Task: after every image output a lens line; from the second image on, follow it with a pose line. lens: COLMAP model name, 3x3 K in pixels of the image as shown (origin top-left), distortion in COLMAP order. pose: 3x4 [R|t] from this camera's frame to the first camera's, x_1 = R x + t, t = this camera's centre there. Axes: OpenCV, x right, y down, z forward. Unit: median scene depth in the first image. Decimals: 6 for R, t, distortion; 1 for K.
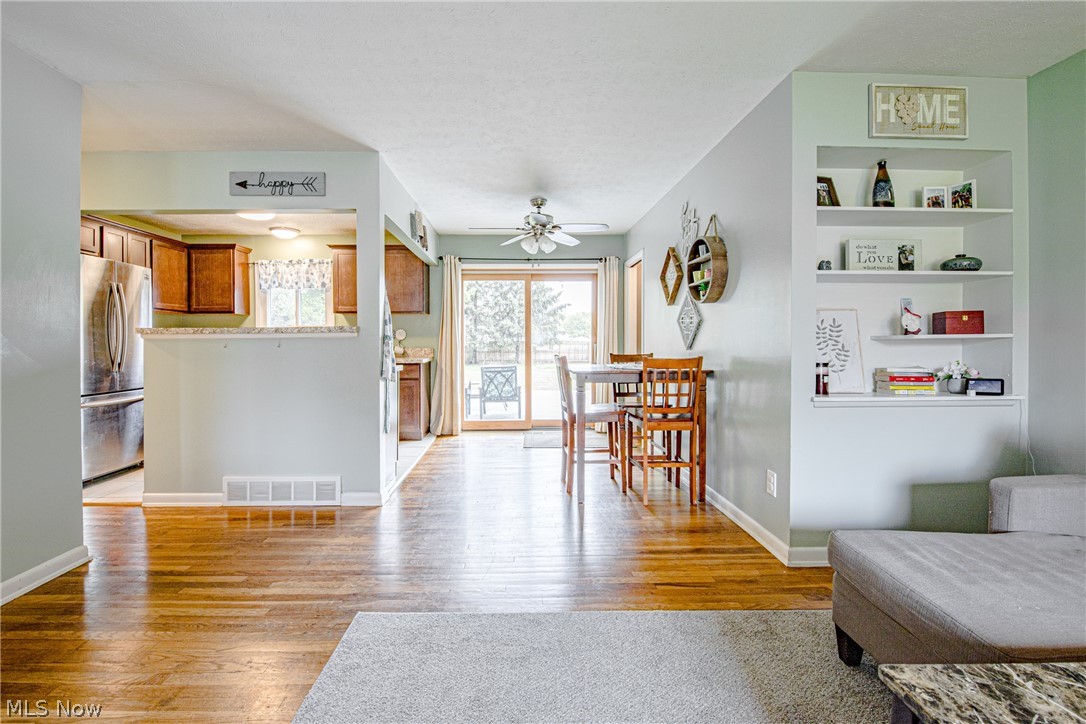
lens RADIAL K [[486.2, 0, 524.0], [0, 486.2, 344.9], [0, 0, 1]] dist [-0.011247, -0.000760]
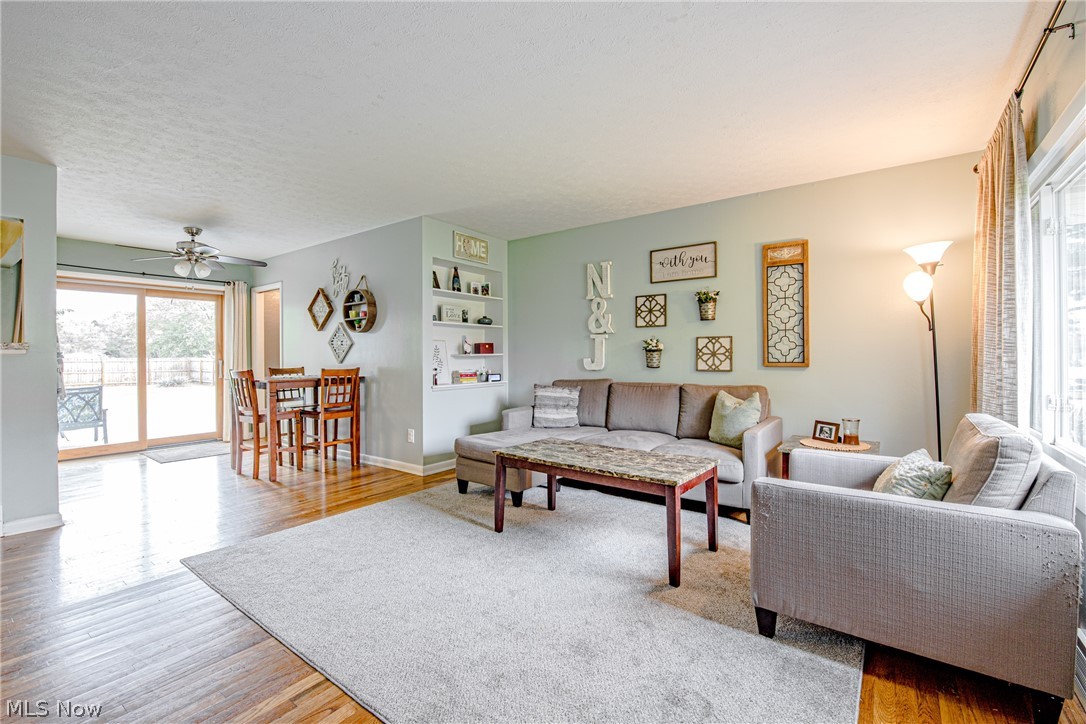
lens RADIAL K [[474.8, 0, 542.3], [0, 474.8, 354.1], [0, 0, 1]] dist [-0.001407, -0.000288]
pose [[0.605710, 0.001591, 0.795684, -0.468034], [0.009851, 0.999906, -0.009498, 0.001438], [-0.795625, 0.013592, 0.605637, -0.363294]]
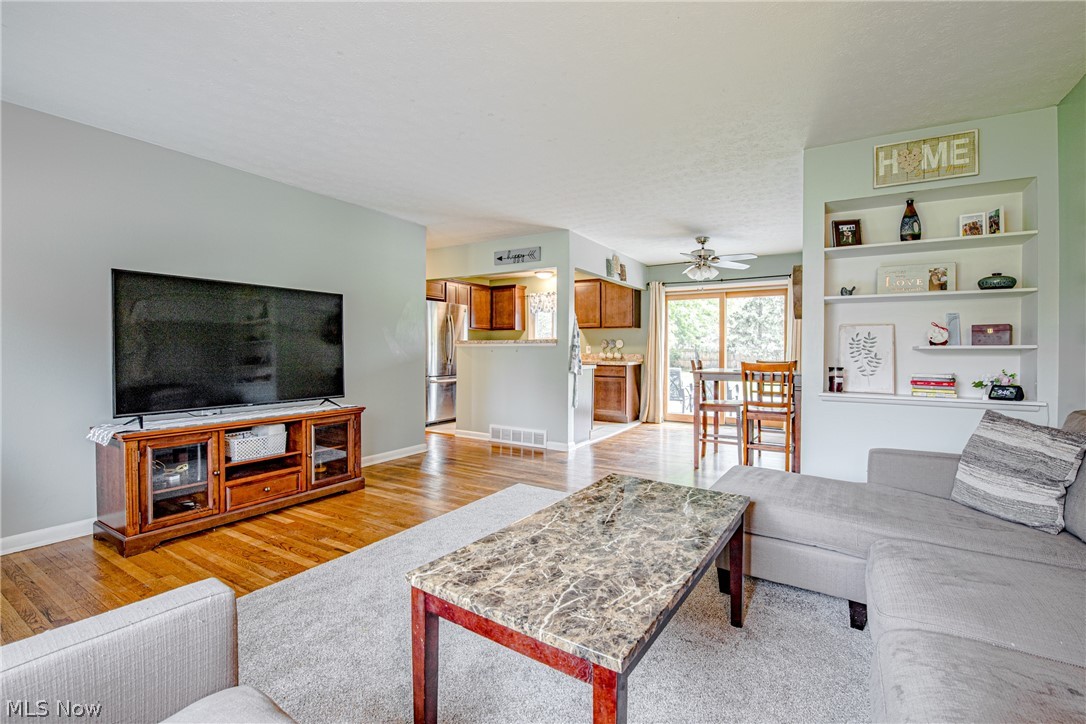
lens RADIAL K [[474.8, 0, 542.3], [0, 474.8, 354.1], [0, 0, 1]] dist [-0.001407, -0.000288]
pose [[0.842998, 0.012725, -0.537767, 0.476535], [-0.011351, 0.999918, 0.005868, 0.002529], [0.537797, 0.001158, 0.843073, -0.366796]]
